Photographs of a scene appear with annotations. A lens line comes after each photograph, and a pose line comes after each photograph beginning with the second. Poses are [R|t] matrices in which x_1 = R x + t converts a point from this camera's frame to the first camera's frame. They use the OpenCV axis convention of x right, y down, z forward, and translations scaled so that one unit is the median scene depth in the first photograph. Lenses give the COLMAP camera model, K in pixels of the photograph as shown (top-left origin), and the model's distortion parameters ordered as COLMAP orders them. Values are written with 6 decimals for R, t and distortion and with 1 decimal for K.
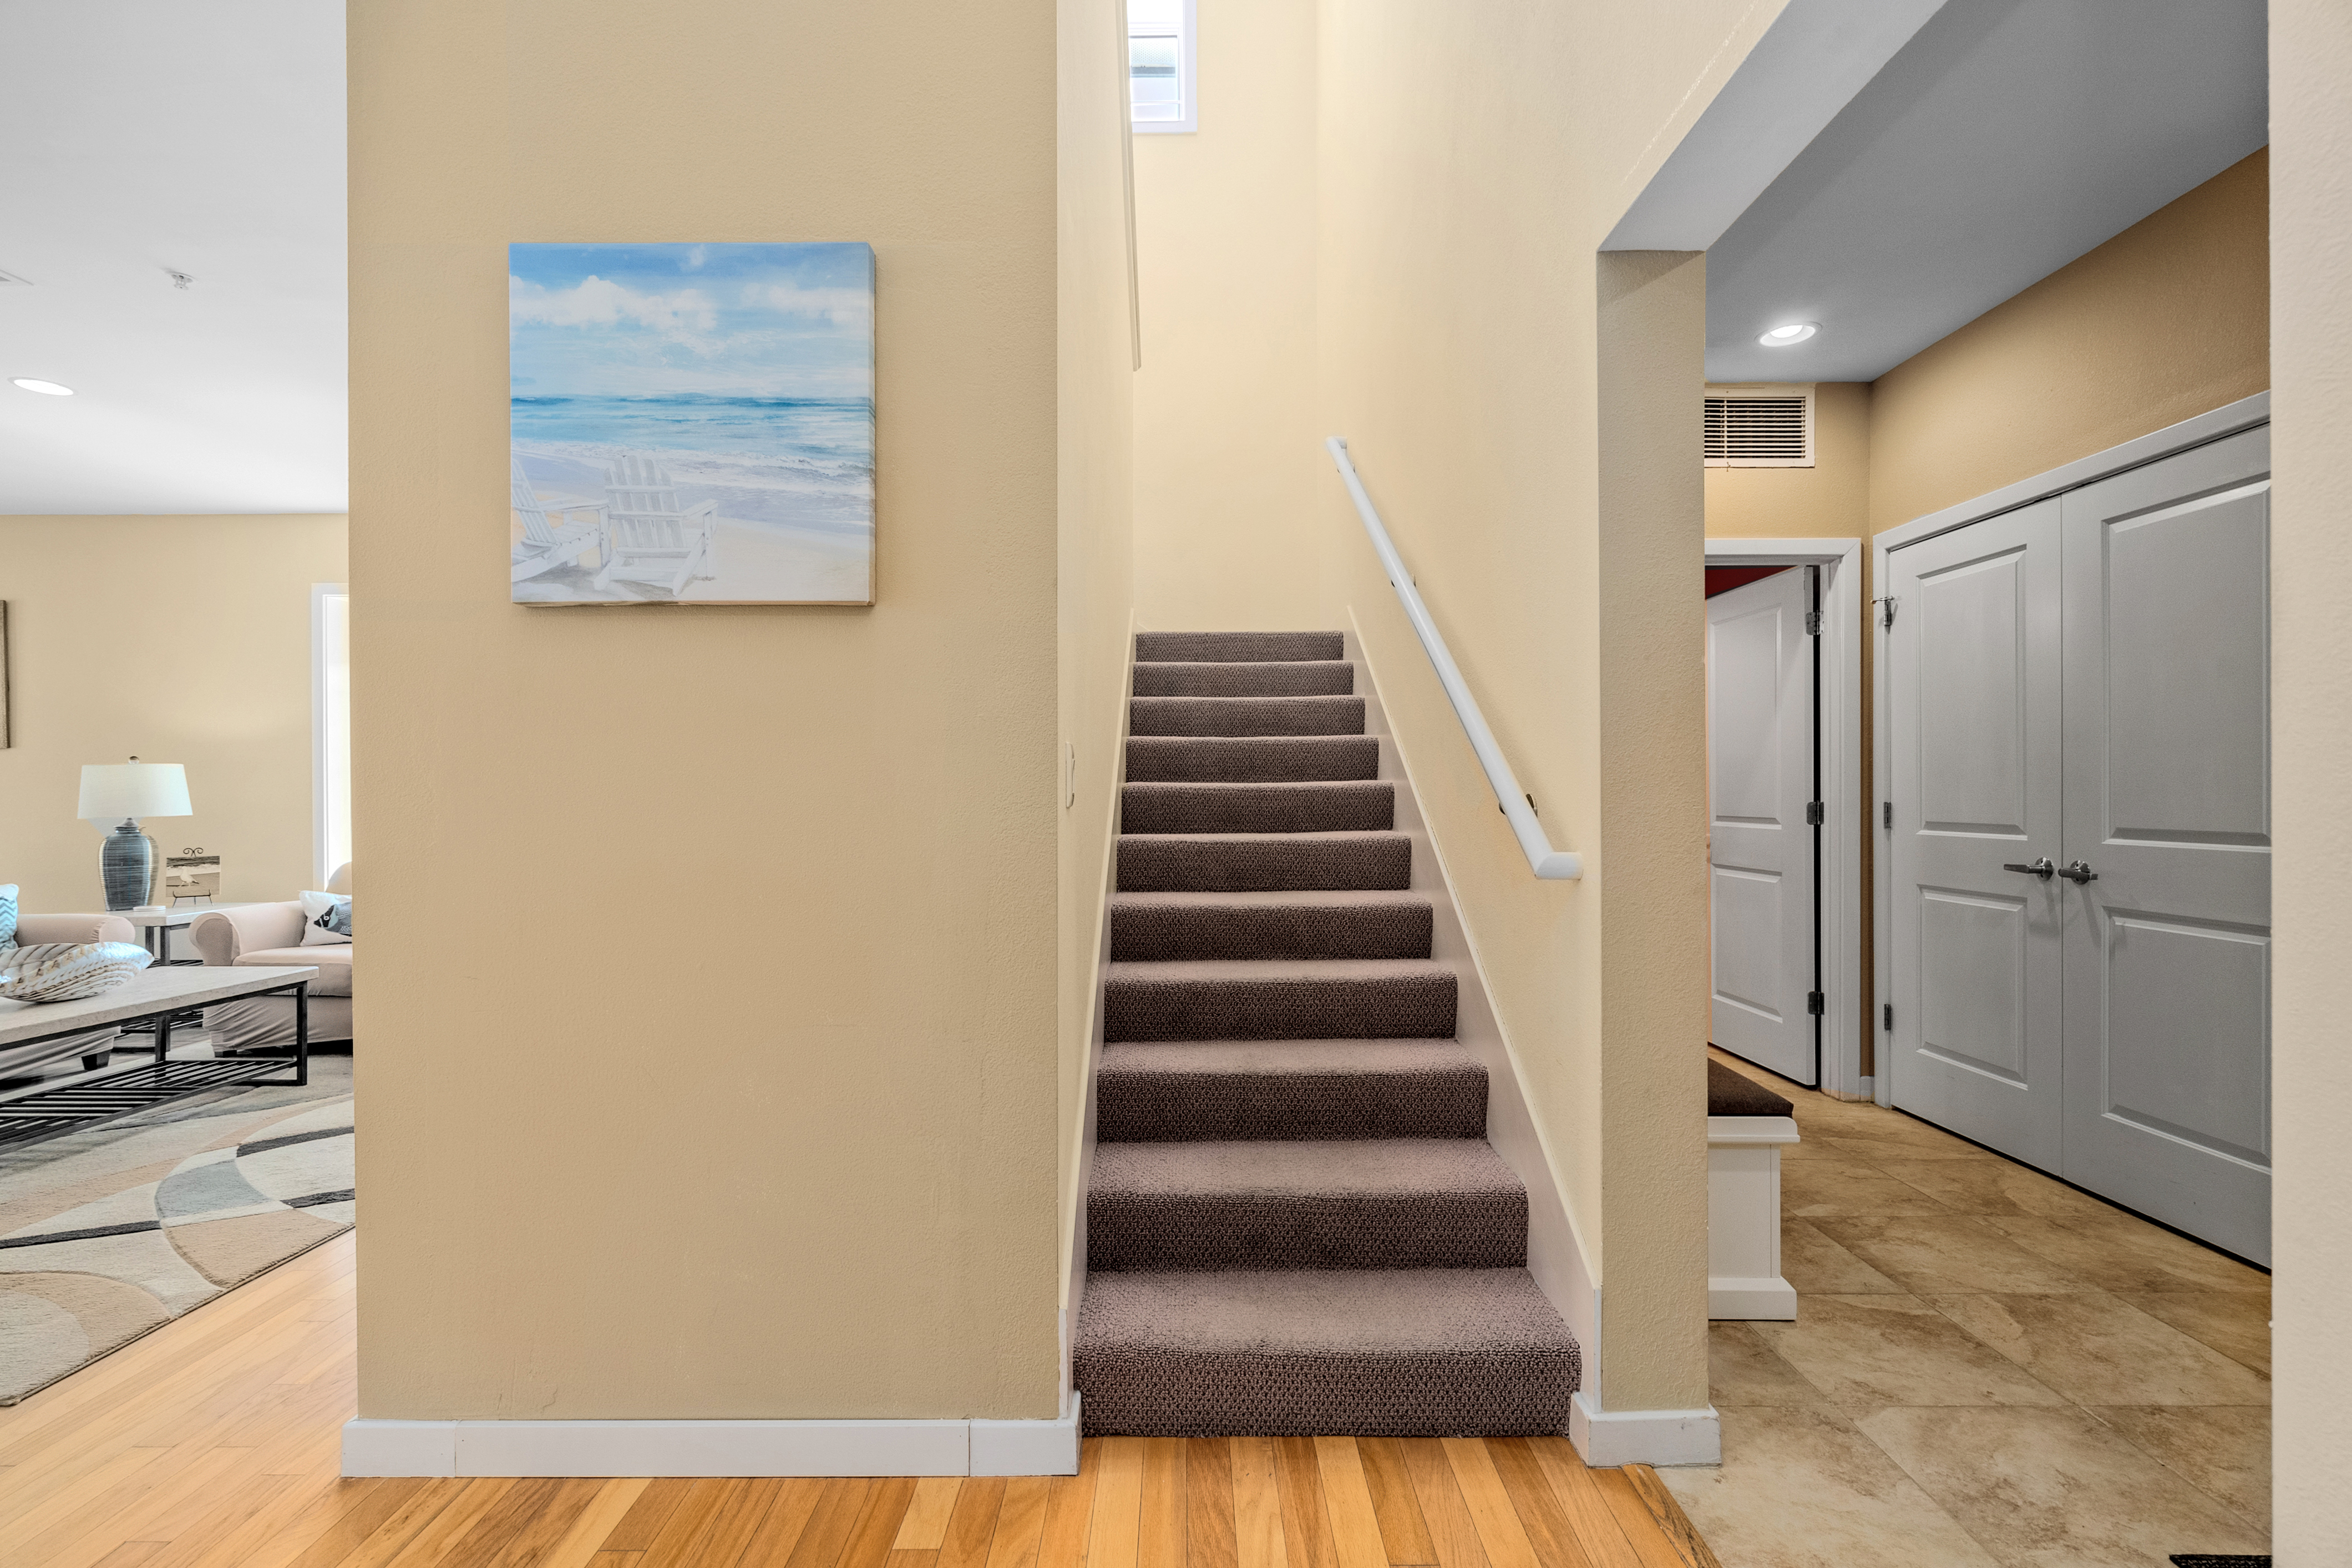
lens RADIAL K [[1071.8, 0, 1174.1], [0, 1071.8, 793.1], [0, 0, 1]] dist [-0.003127, 0.001541]
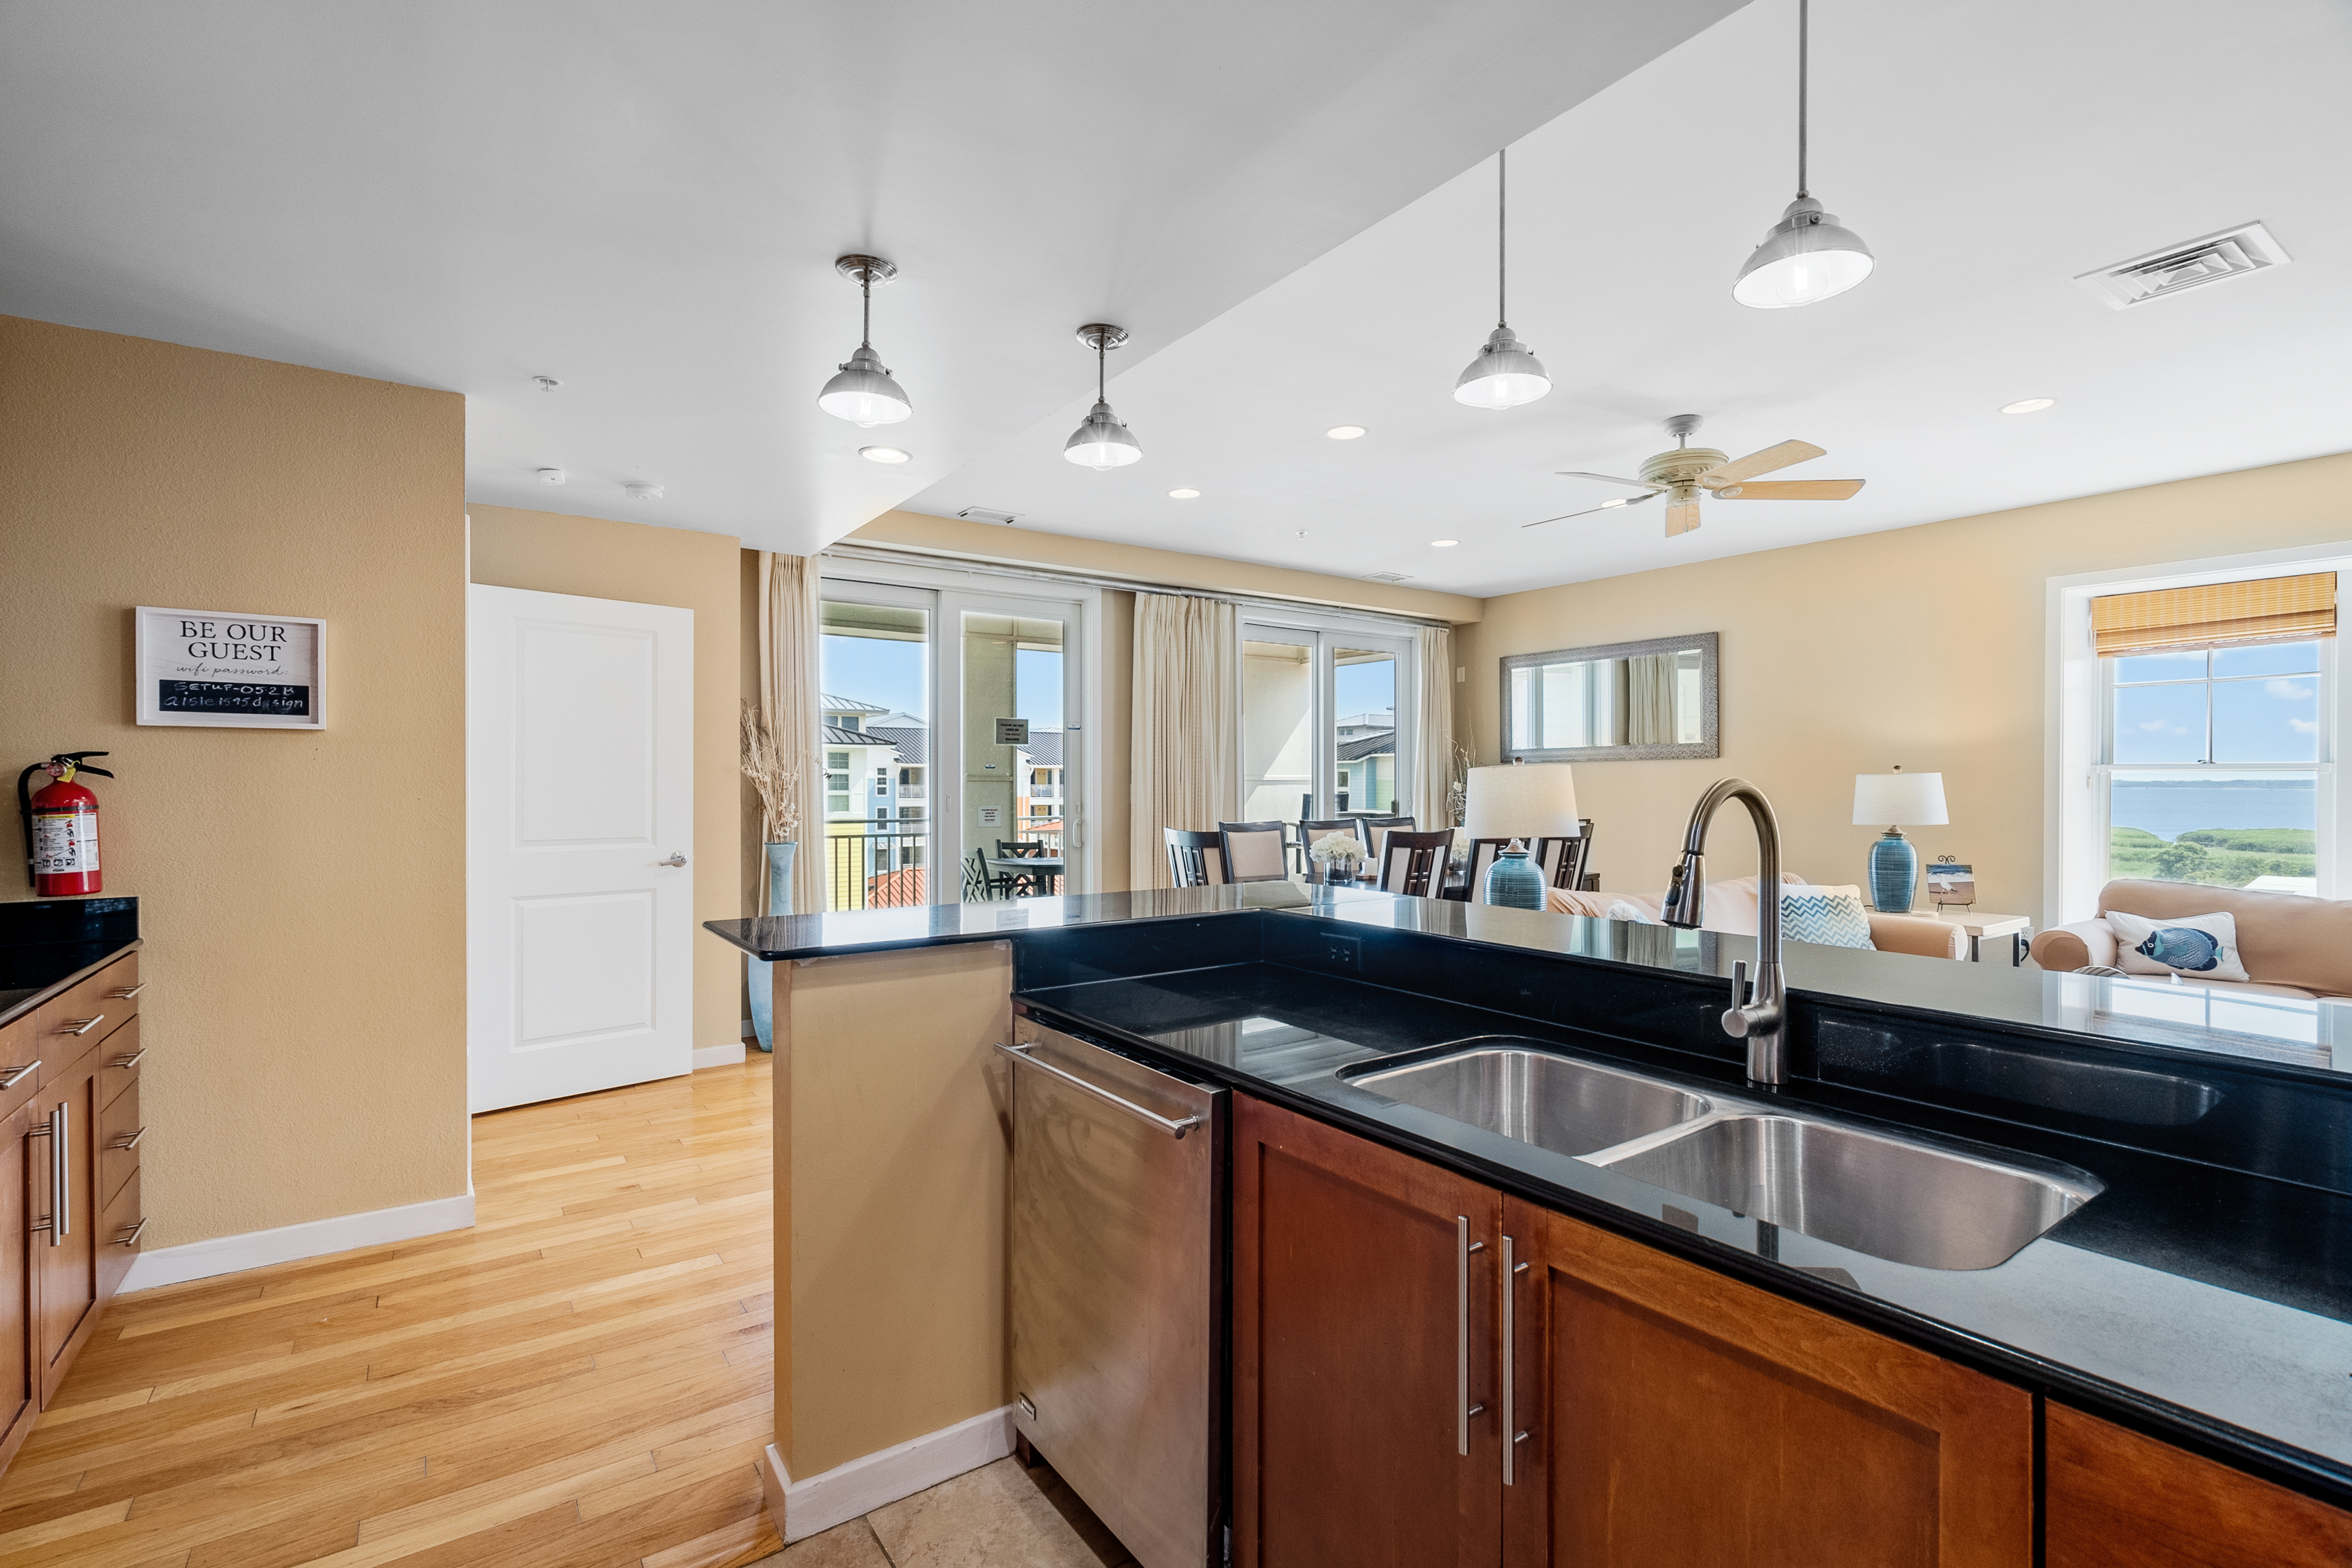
lens RADIAL K [[1071.8, 0, 1174.1], [0, 1071.8, 793.1], [0, 0, 1]] dist [-0.003127, 0.001541]
pose [[0.582990, 0.014681, -0.812347, -0.543121], [-0.005667, 0.999886, 0.014003, -0.018397], [0.812460, -0.003560, 0.583006, -0.185493]]
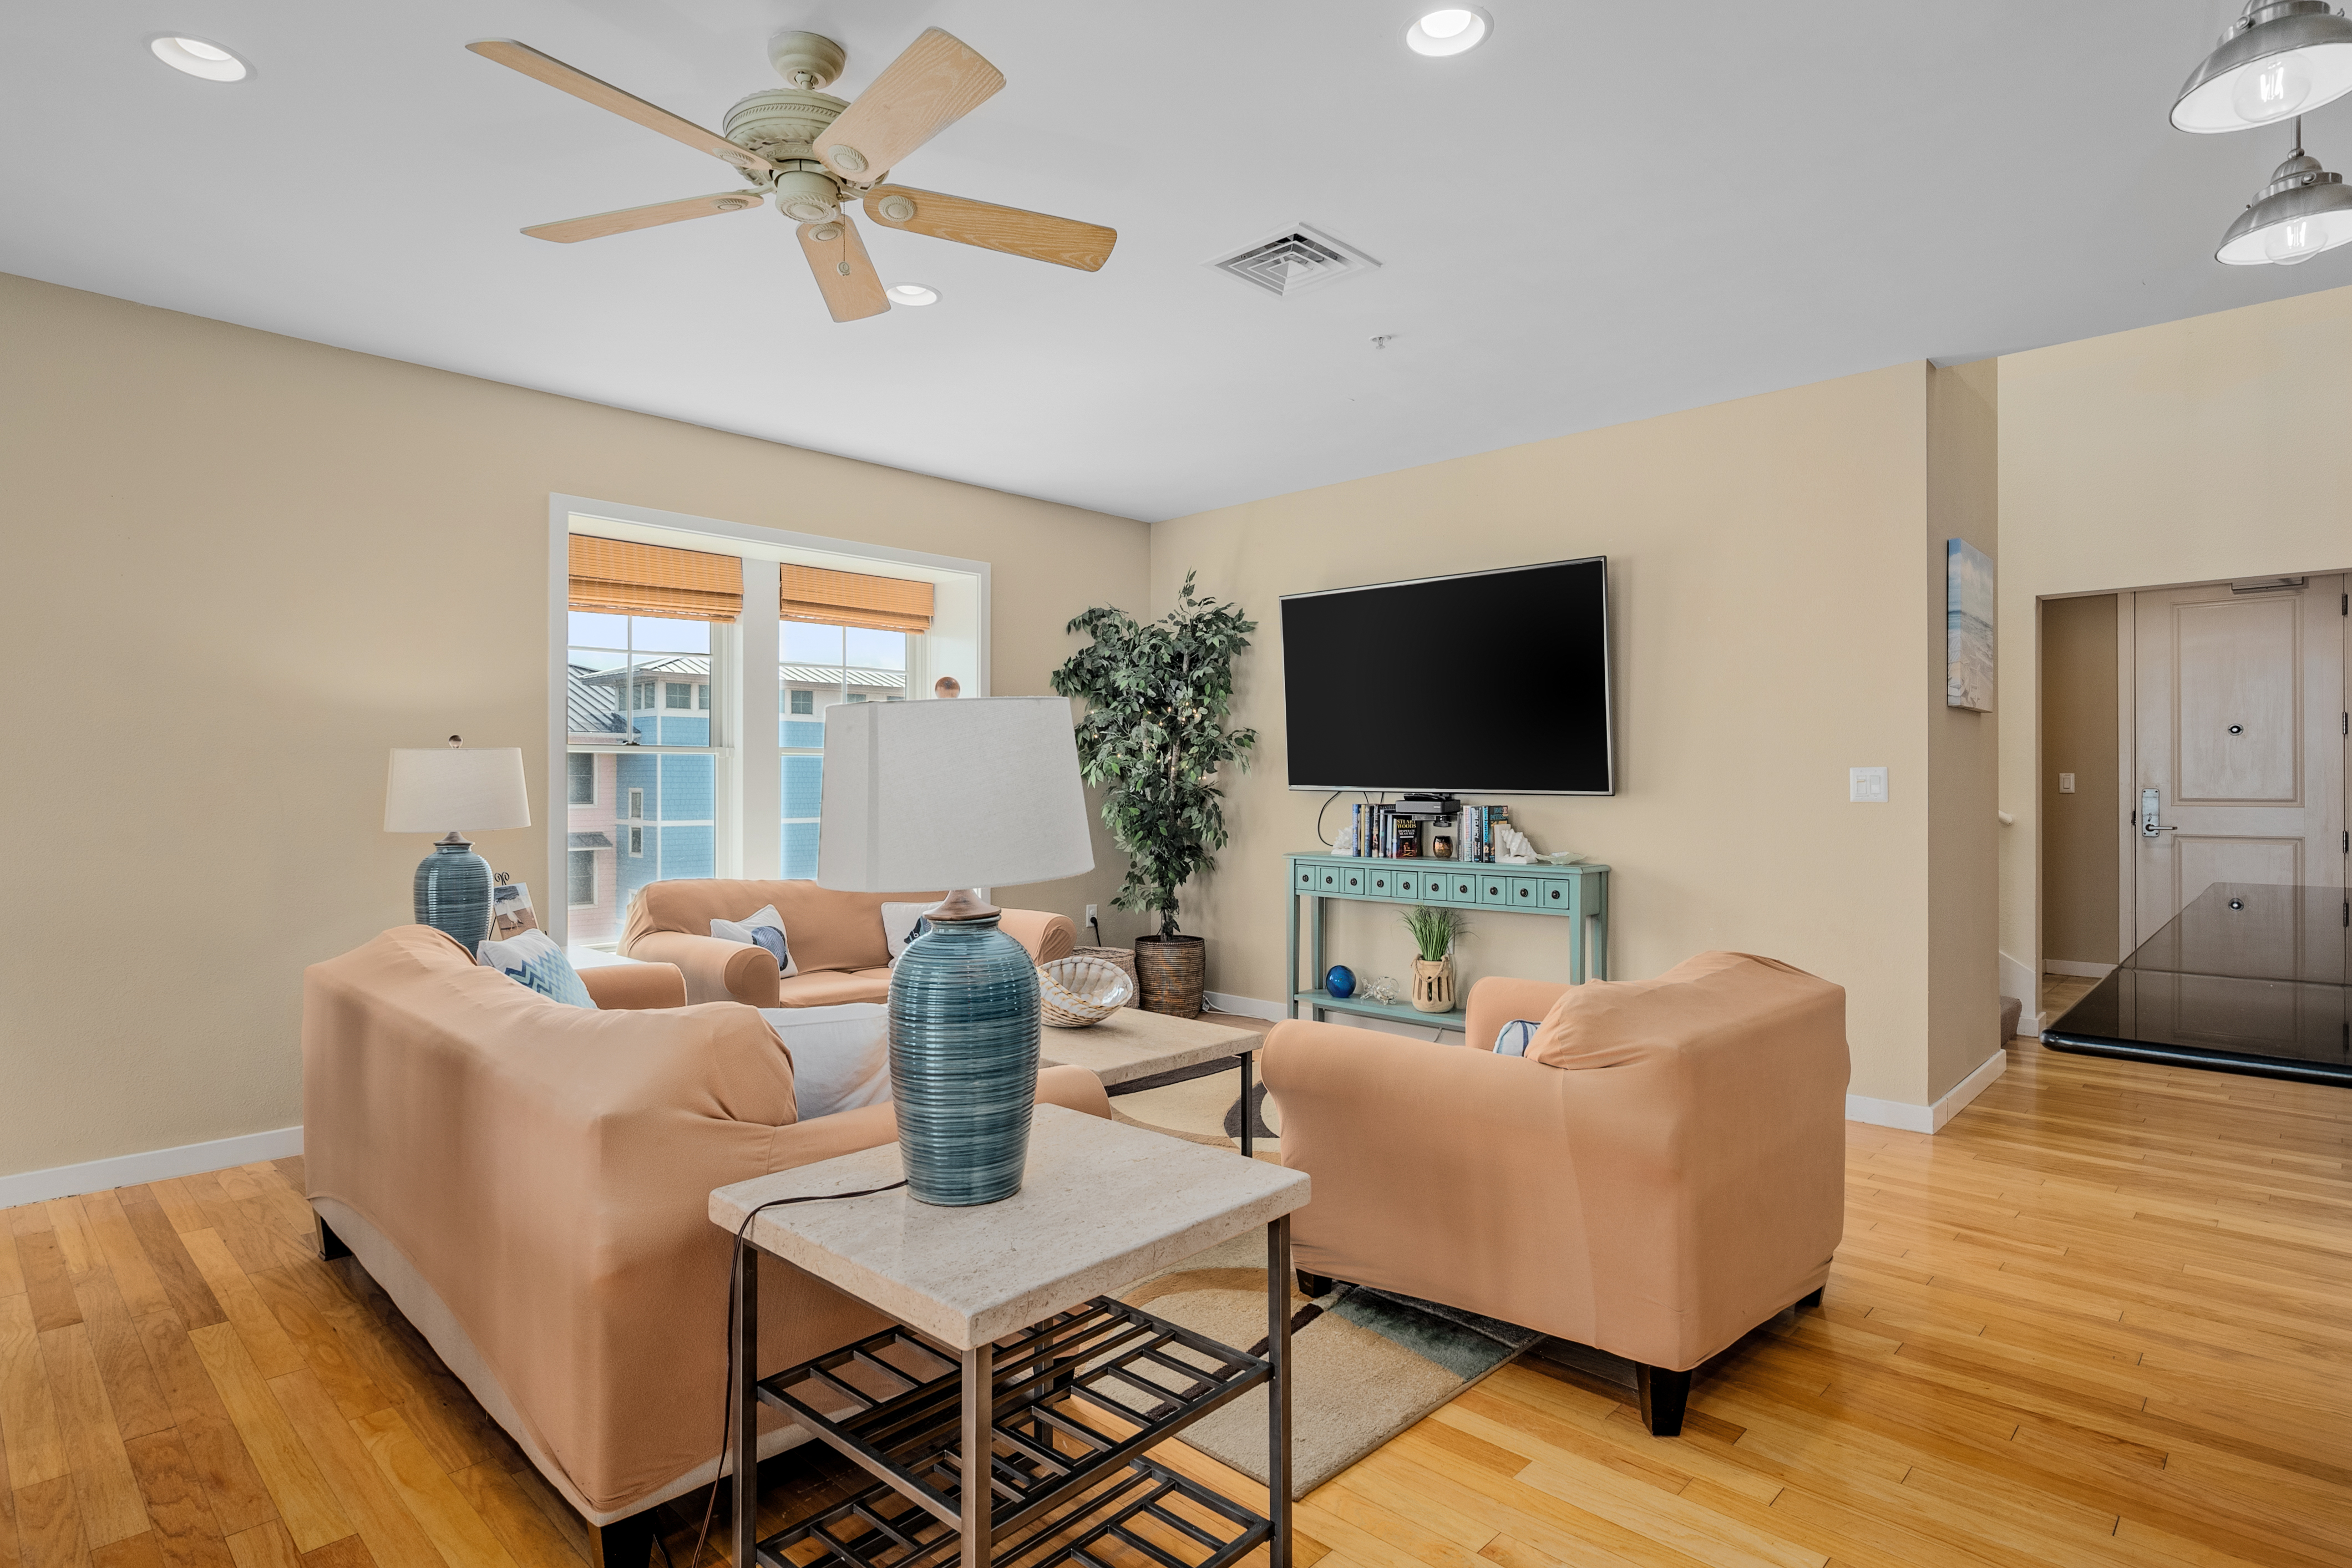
lens RADIAL K [[1212.6, 0, 1173.4], [0, 1212.6, 779.5], [0, 0, 1]] dist [0.003114, 0.000984]
pose [[0.683639, 0.004903, 0.729804, -1.232867], [-0.001130, 0.999983, -0.005660, -0.003400], [-0.729819, 0.003045, 0.683633, 0.173506]]
